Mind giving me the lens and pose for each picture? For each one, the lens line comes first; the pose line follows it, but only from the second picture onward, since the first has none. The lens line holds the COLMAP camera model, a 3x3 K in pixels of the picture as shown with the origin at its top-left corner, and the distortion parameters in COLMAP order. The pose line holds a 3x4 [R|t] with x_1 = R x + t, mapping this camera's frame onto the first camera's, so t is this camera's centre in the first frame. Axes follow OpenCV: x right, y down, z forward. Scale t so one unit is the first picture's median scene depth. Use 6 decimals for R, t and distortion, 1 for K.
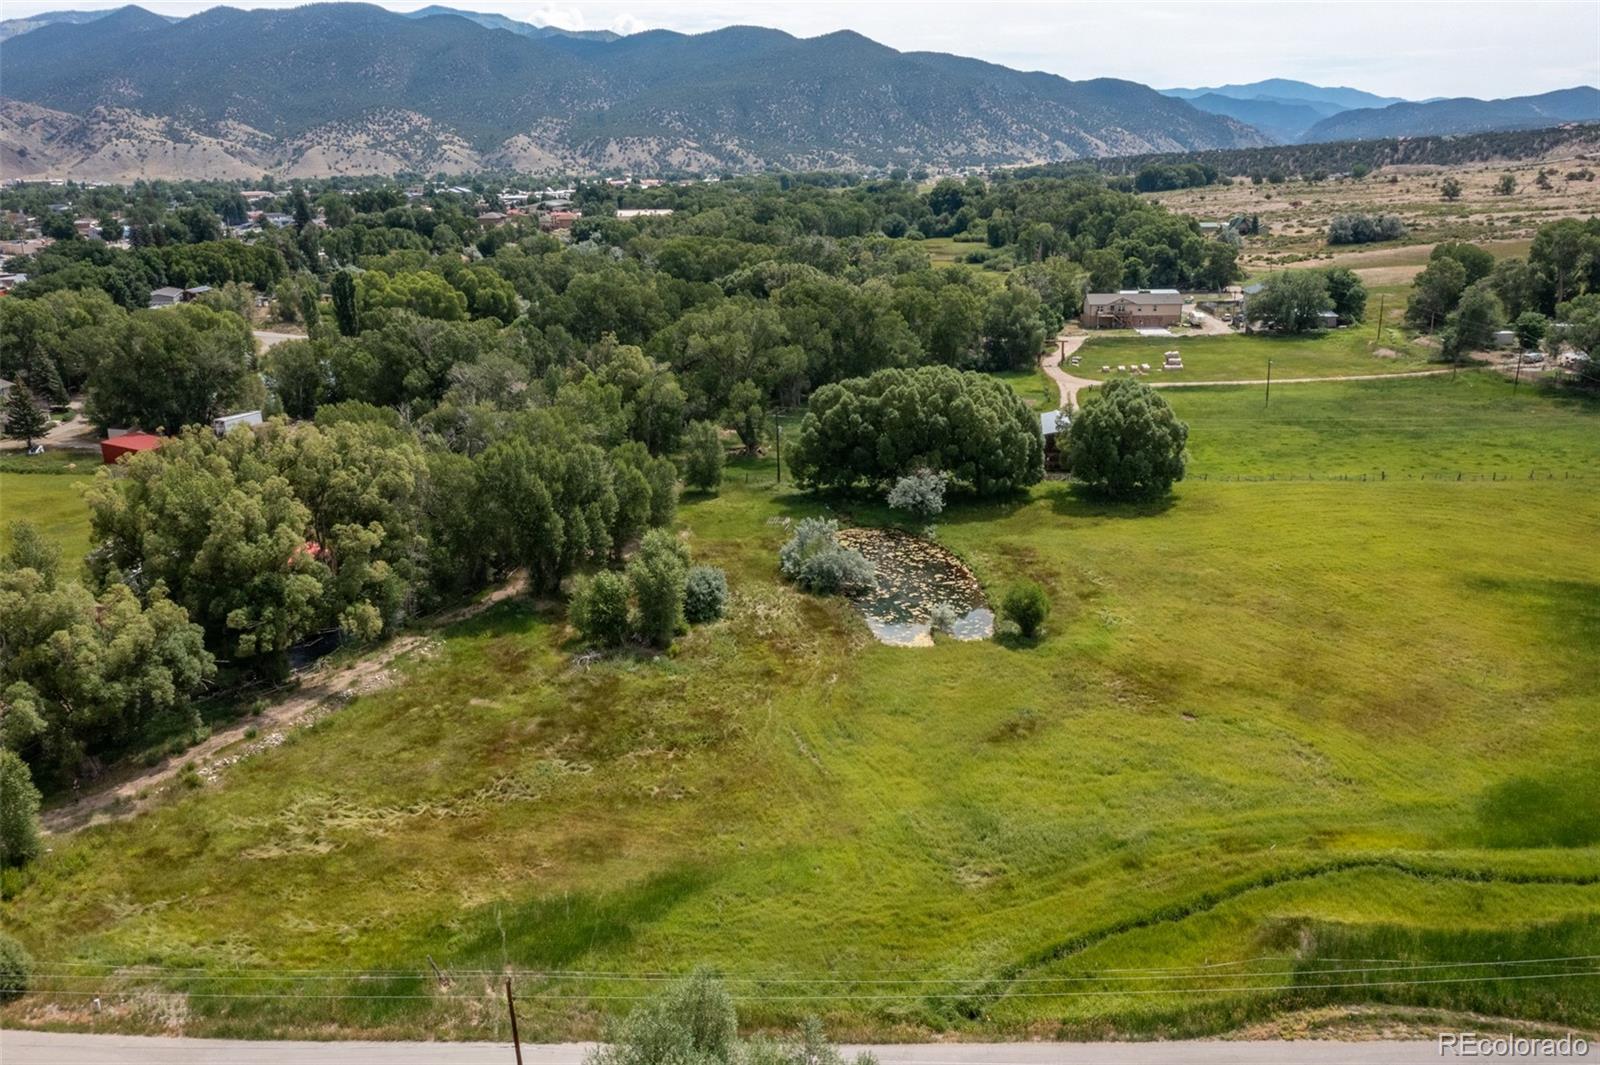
lens RADIAL K [[1266.5, 0, 807.2], [0, 1266.5, 534.8], [0, 0, 1]] dist [-0.011790, 0.009412]
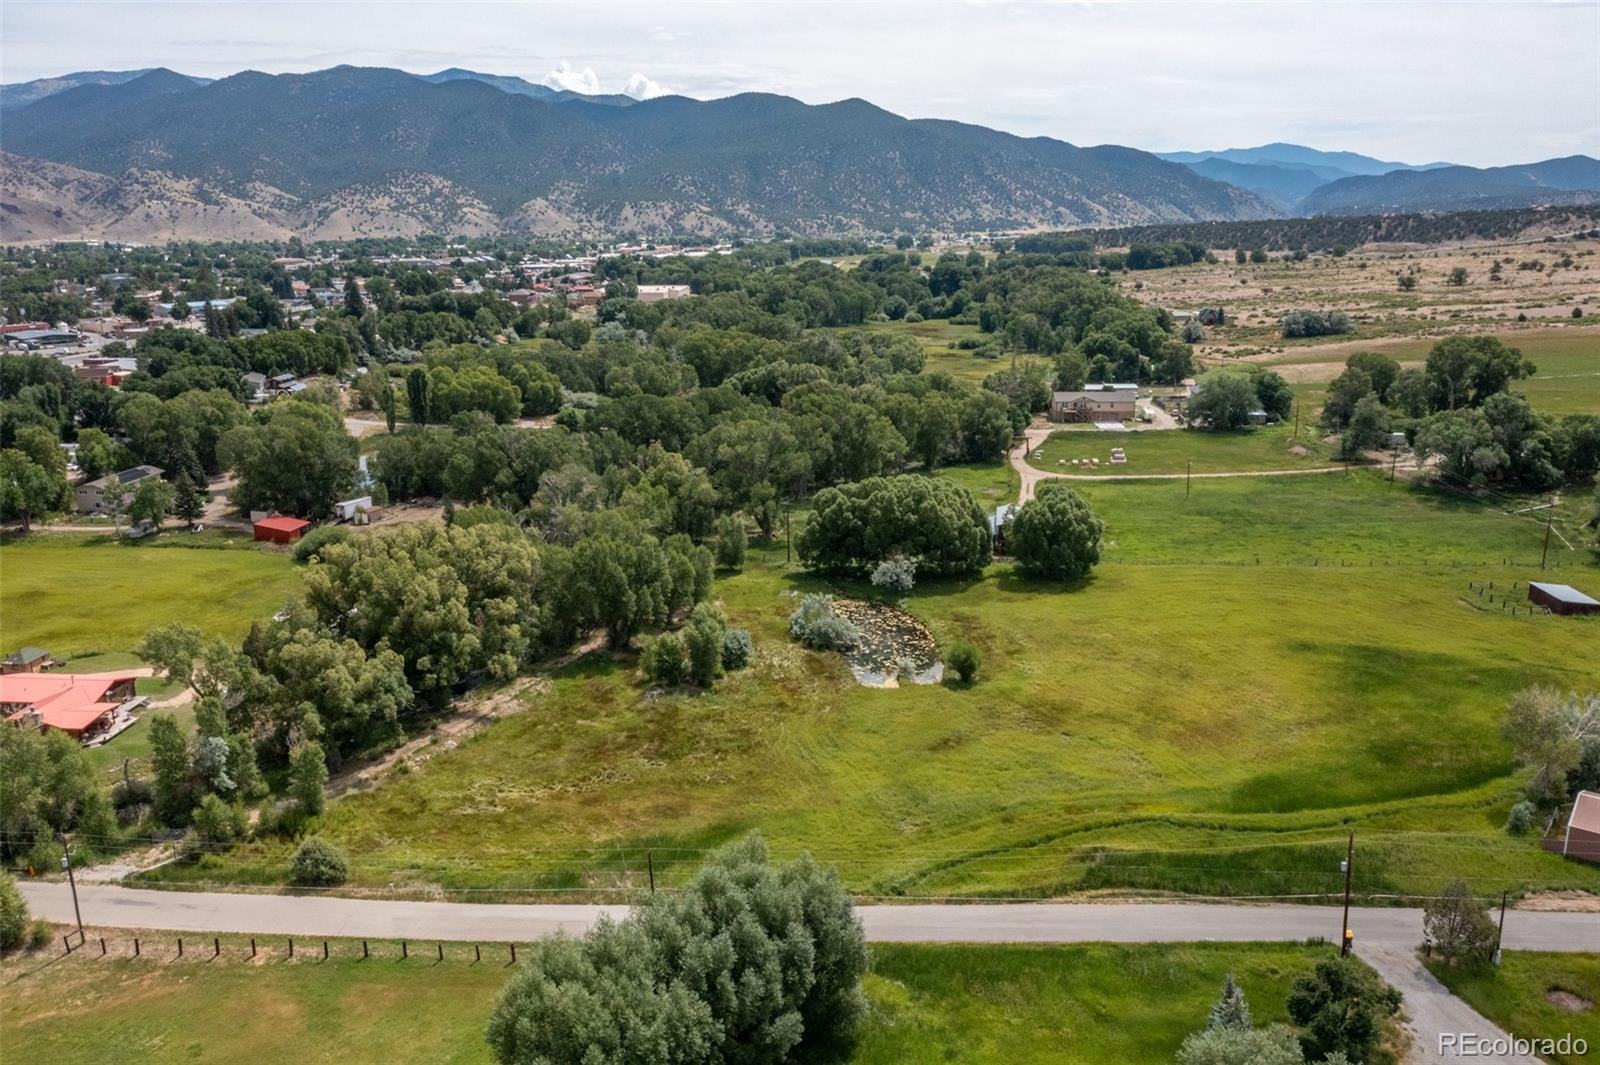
lens RADIAL K [[1266.5, 0, 807.2], [0, 1266.5, 534.8], [0, 0, 1]] dist [-0.011790, 0.009412]
pose [[0.999949, 0.008718, -0.005183, 0.002983], [-0.008929, 0.999076, -0.042046, -0.016475], [0.004812, 0.042090, 0.999102, -0.312600]]
